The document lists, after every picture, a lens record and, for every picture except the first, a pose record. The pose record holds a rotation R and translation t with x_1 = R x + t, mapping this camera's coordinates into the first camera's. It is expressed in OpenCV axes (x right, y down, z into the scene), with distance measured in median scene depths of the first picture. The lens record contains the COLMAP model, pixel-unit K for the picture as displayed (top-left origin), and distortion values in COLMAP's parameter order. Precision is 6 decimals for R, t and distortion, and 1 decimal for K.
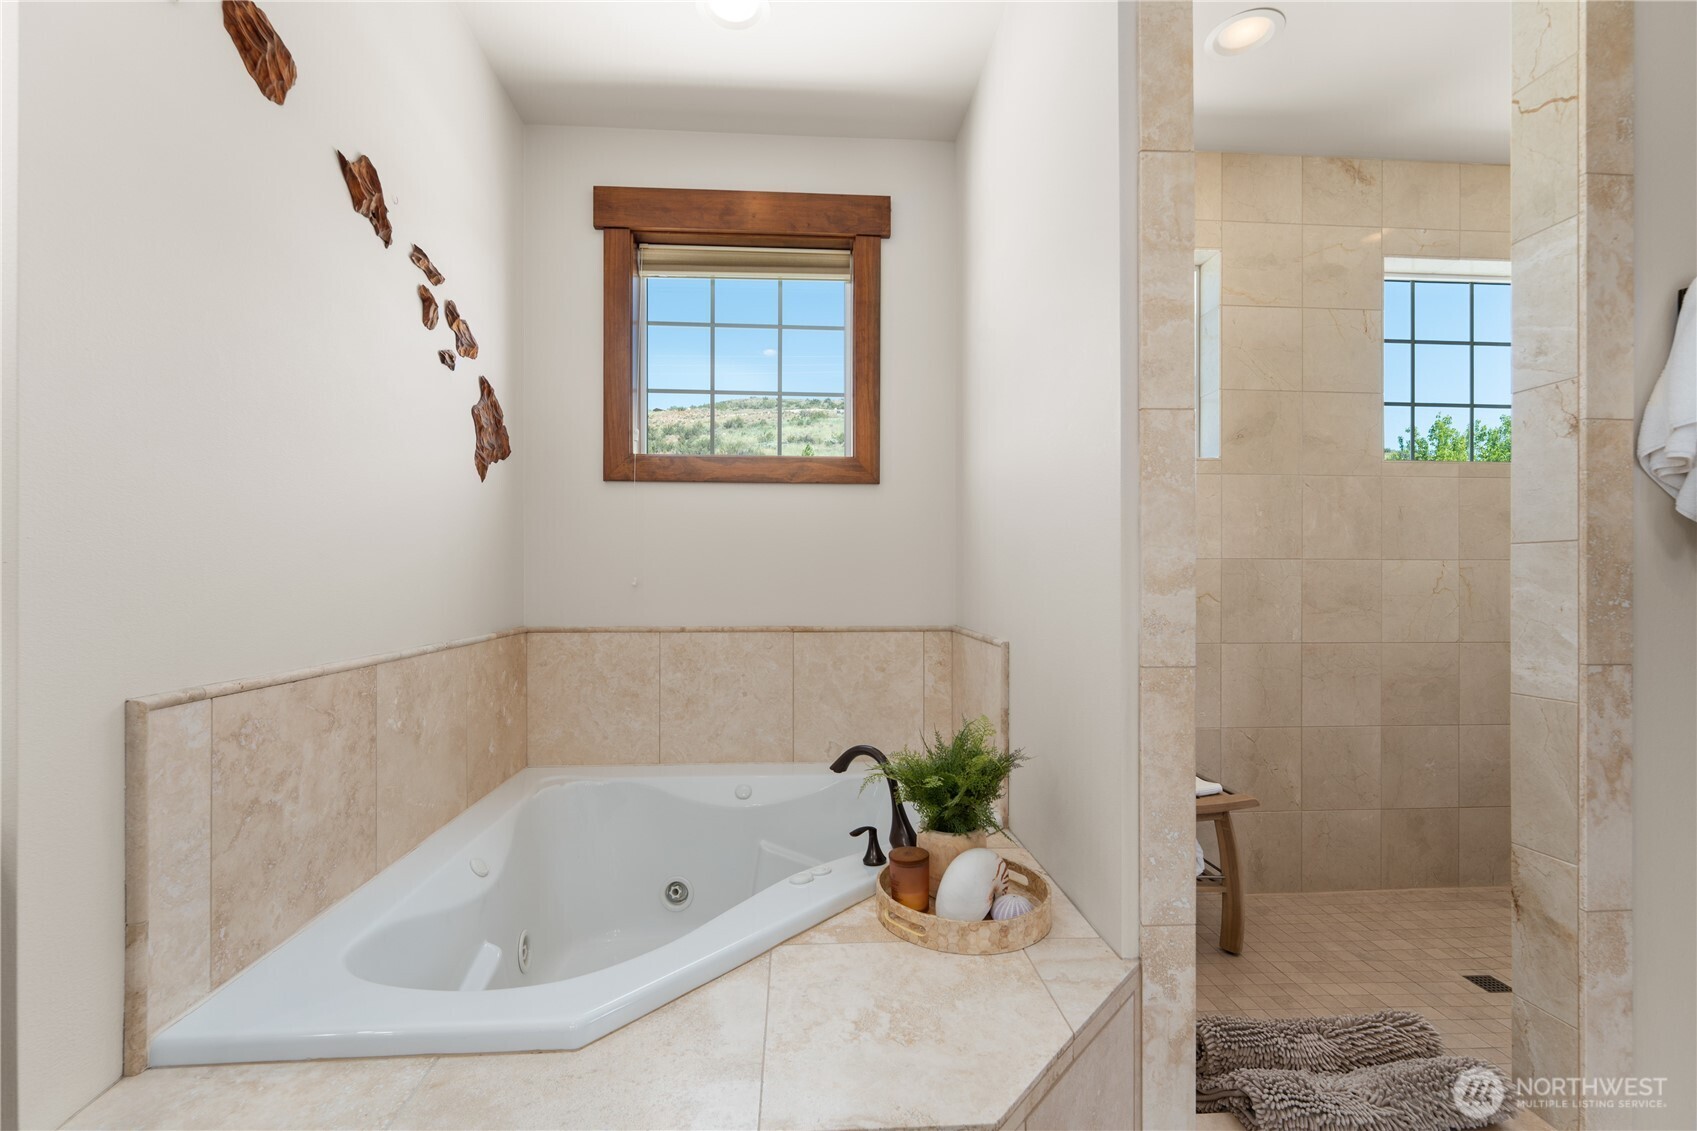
lens RADIAL K [[704.2, 0, 848.5], [0, 704.2, 565.5], [0, 0, 1]] dist [-0.000663, 0.000156]
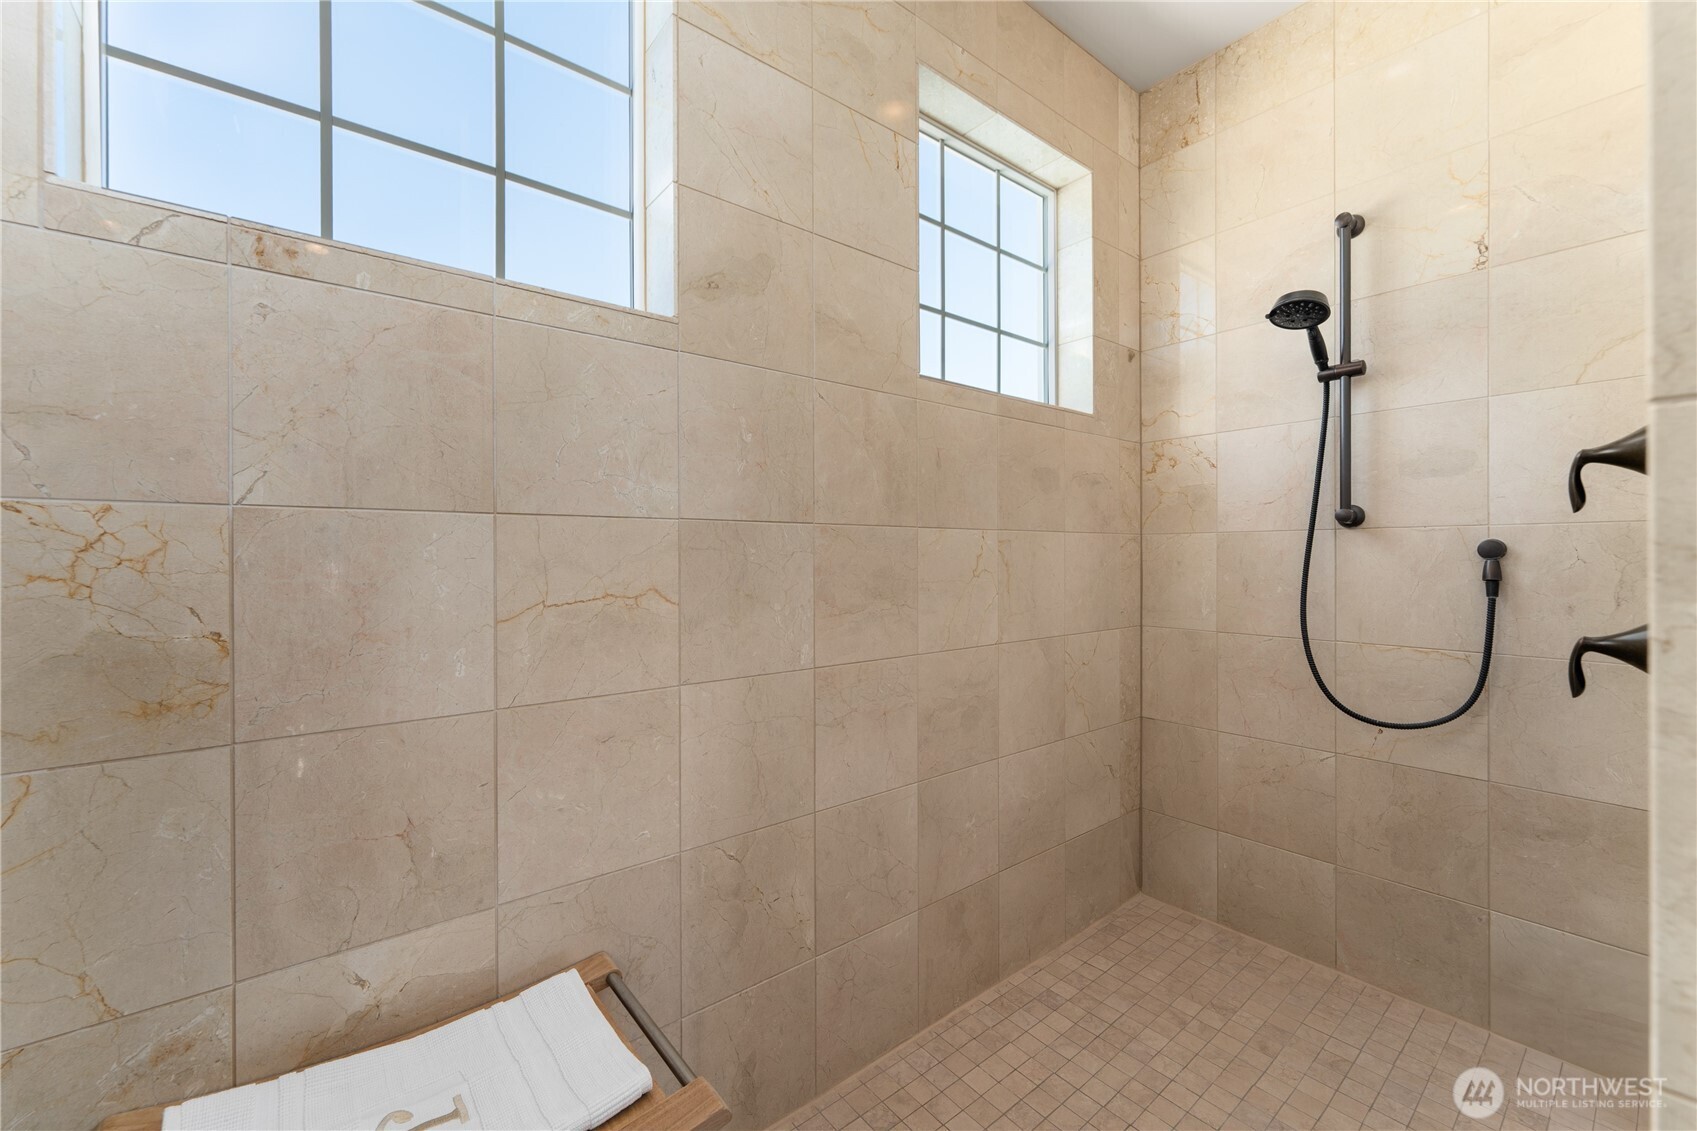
lens RADIAL K [[682.5, 0, 848.5], [0, 682.5, 565.5], [0, 0, 1]] dist [0.000151, -0.000052]
pose [[0.815926, -0.013777, 0.577992, 0.342074], [0.003405, 0.999813, 0.019025, 0.014695], [-0.578146, -0.013555, 0.815821, 0.524755]]
